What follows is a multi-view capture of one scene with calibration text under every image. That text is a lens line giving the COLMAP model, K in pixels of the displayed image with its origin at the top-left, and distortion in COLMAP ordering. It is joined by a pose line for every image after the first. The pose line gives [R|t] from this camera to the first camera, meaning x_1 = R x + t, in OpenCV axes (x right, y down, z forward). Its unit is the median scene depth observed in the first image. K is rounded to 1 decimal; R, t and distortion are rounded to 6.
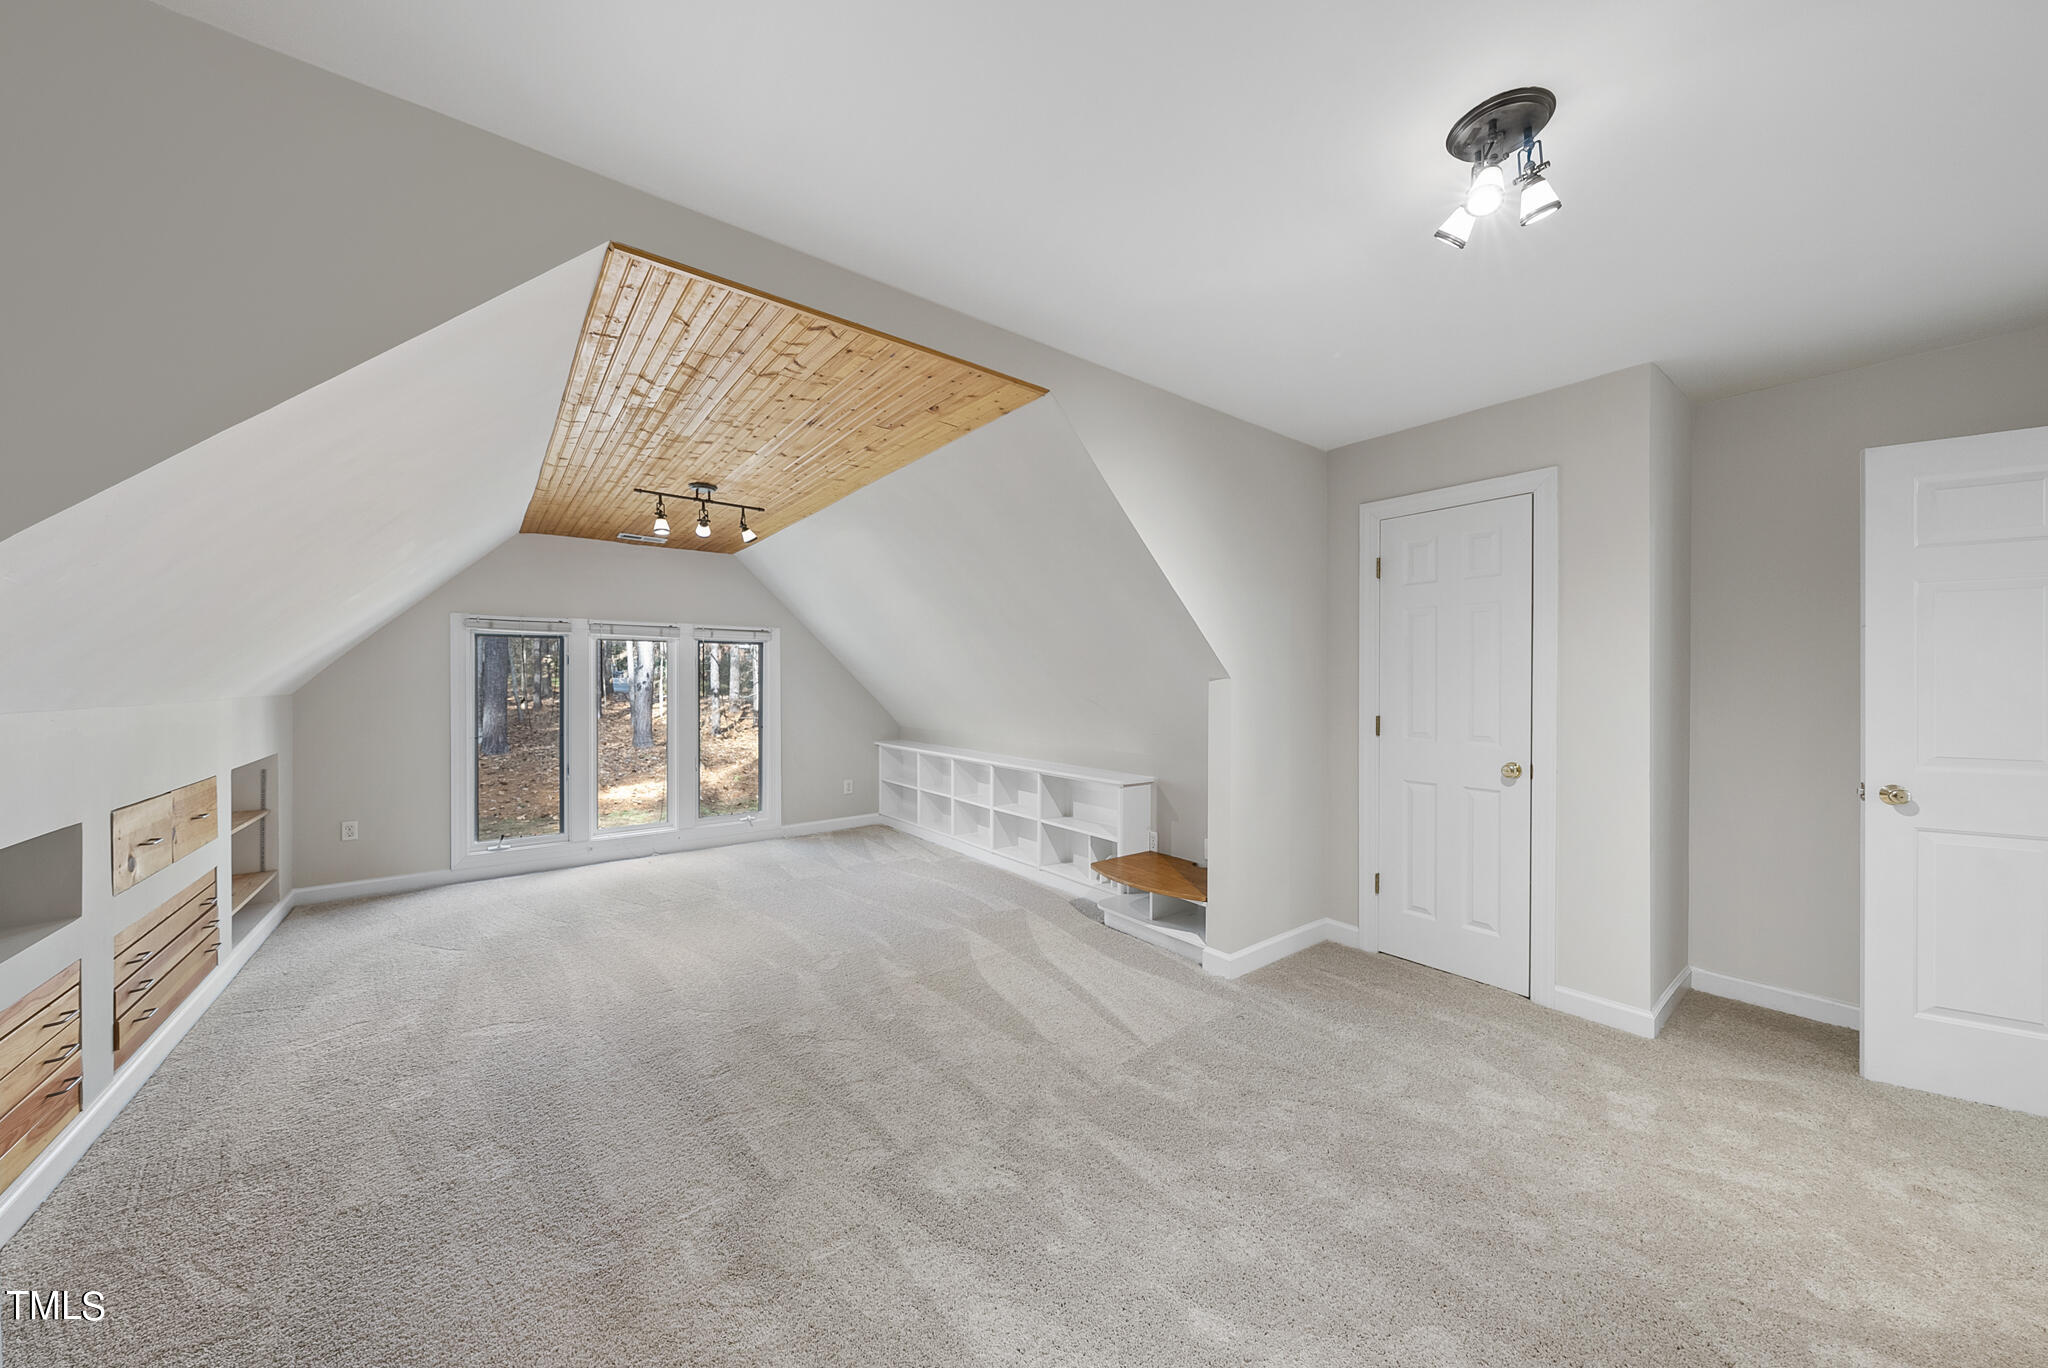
lens RADIAL K [[702.8, 0, 1015.3], [0, 702.8, 684.5], [0, 0, 1]] dist [-0.002353, 0.000021]
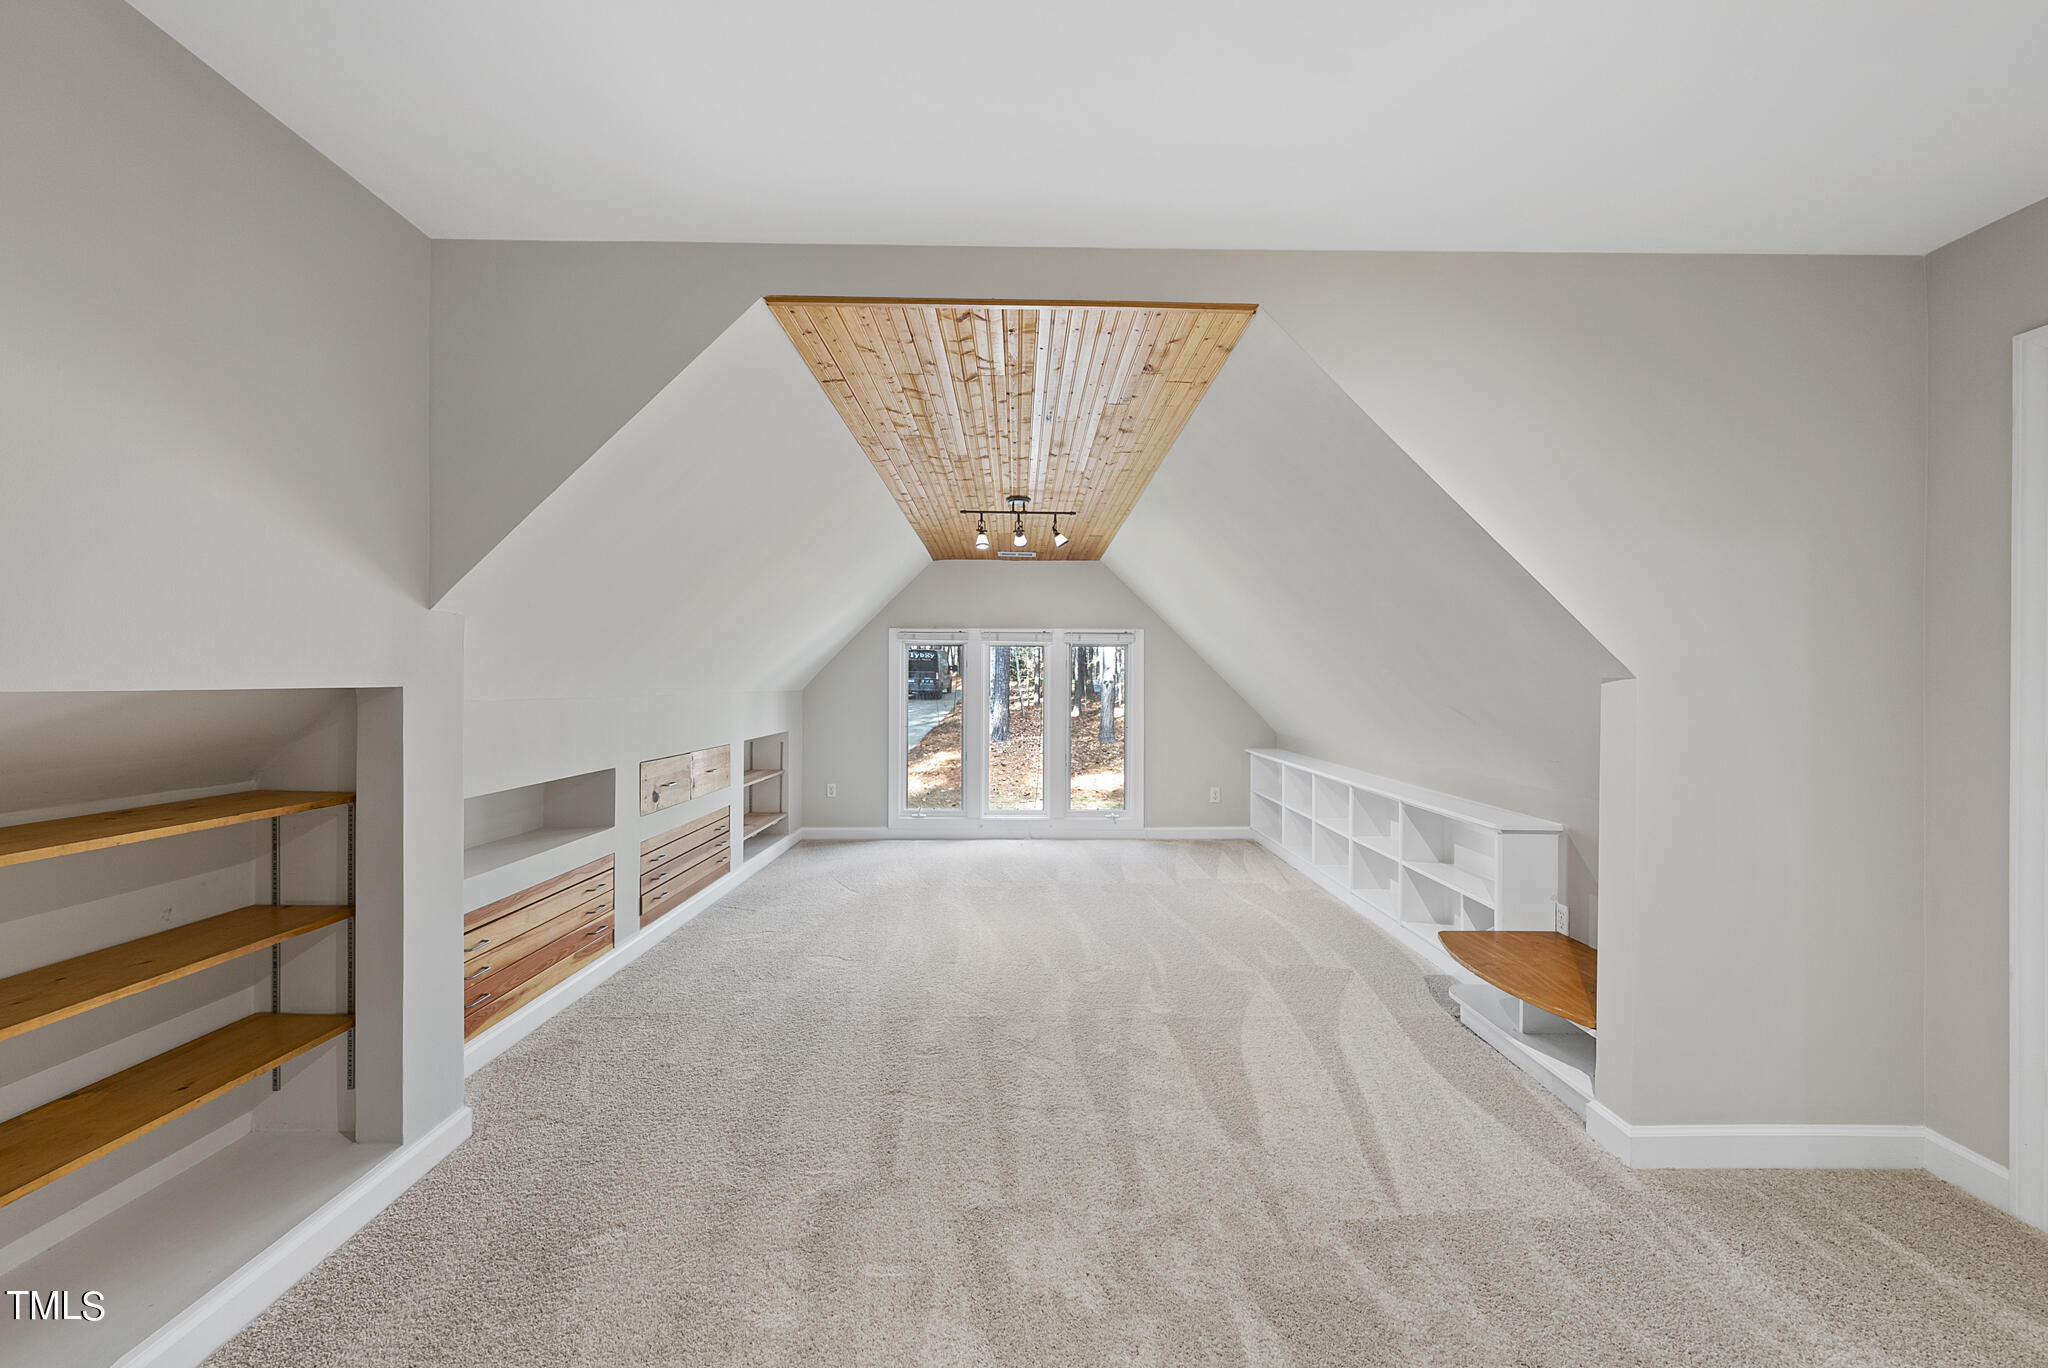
lens RADIAL K [[702.8, 0, 1015.3], [0, 702.8, 684.5], [0, 0, 1]] dist [-0.002353, 0.000021]
pose [[0.798492, 0.005851, -0.601977, 0.228798], [-0.007957, 0.999968, -0.000835, 0.000656], [0.601953, 0.005457, 0.798513, 0.169770]]
